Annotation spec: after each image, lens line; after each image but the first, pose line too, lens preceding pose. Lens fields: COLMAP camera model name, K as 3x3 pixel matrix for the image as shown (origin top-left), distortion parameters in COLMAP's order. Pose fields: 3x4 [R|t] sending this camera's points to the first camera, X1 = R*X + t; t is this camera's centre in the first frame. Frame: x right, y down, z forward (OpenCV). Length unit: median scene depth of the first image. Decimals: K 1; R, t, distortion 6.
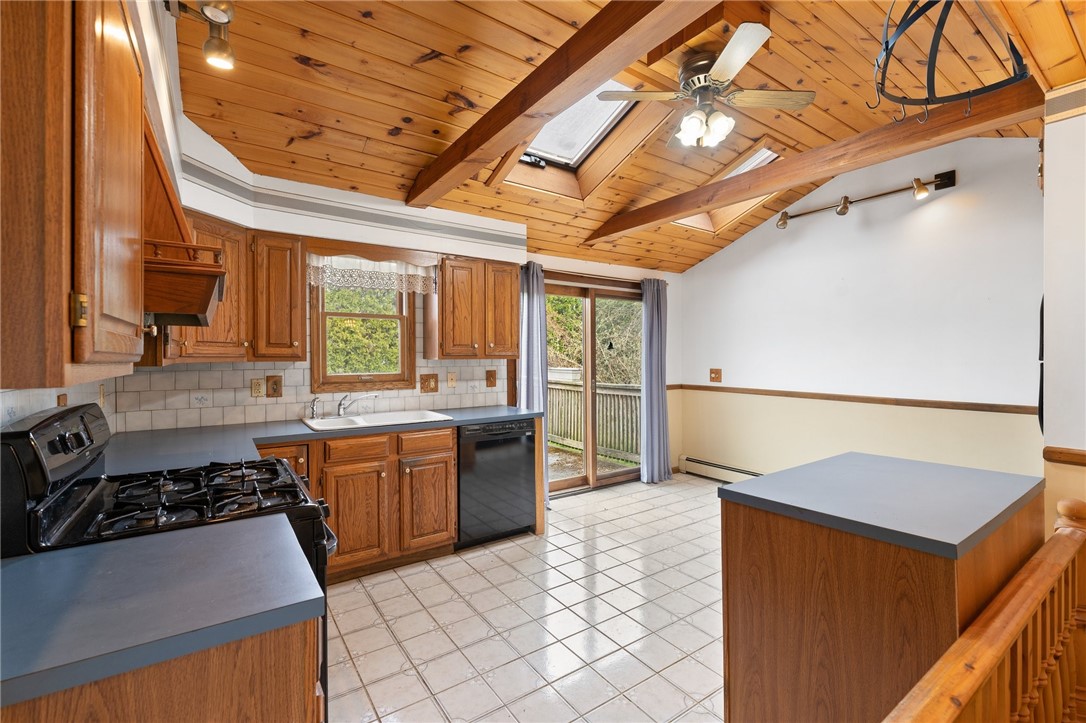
lens RADIAL K [[469.3, 0, 547.4], [0, 469.3, 355.6], [0, 0, 1]] dist [-0.003640, -0.000152]
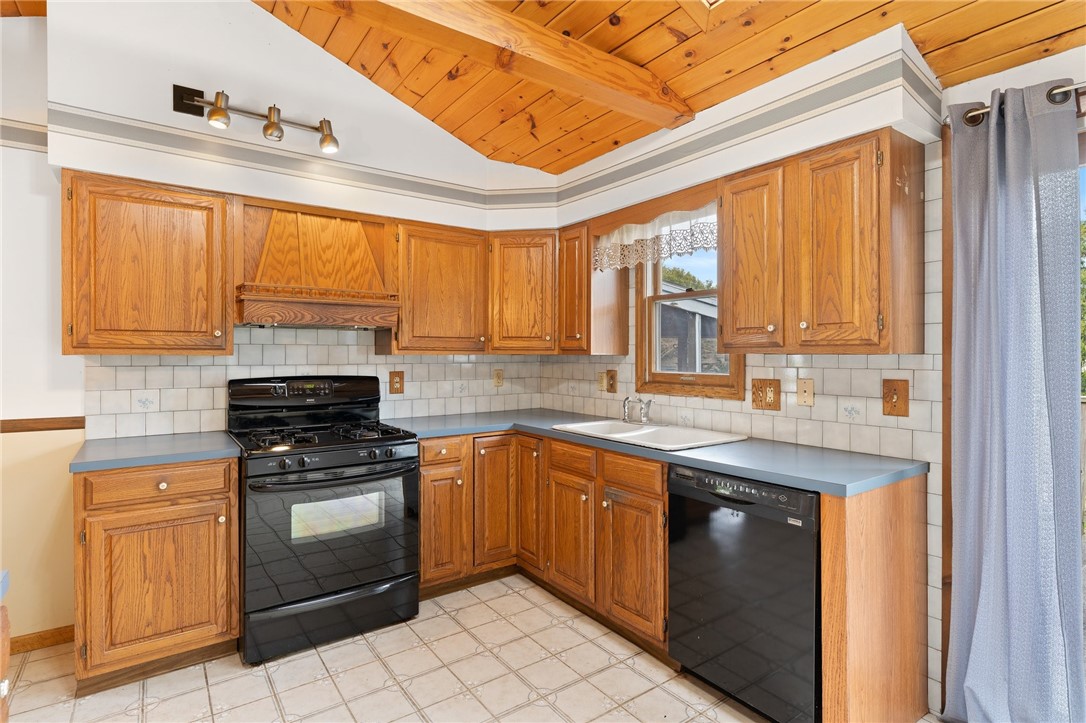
lens RADIAL K [[546.1, 0, 544.3], [0, 546.1, 354.3], [0, 0, 1]] dist [-0.002615, -0.000306]
pose [[0.006849, -0.000121, -0.999977, 0.489360], [-0.004443, 0.999990, -0.000151, 0.010526], [0.999967, 0.004444, 0.006848, 0.792681]]
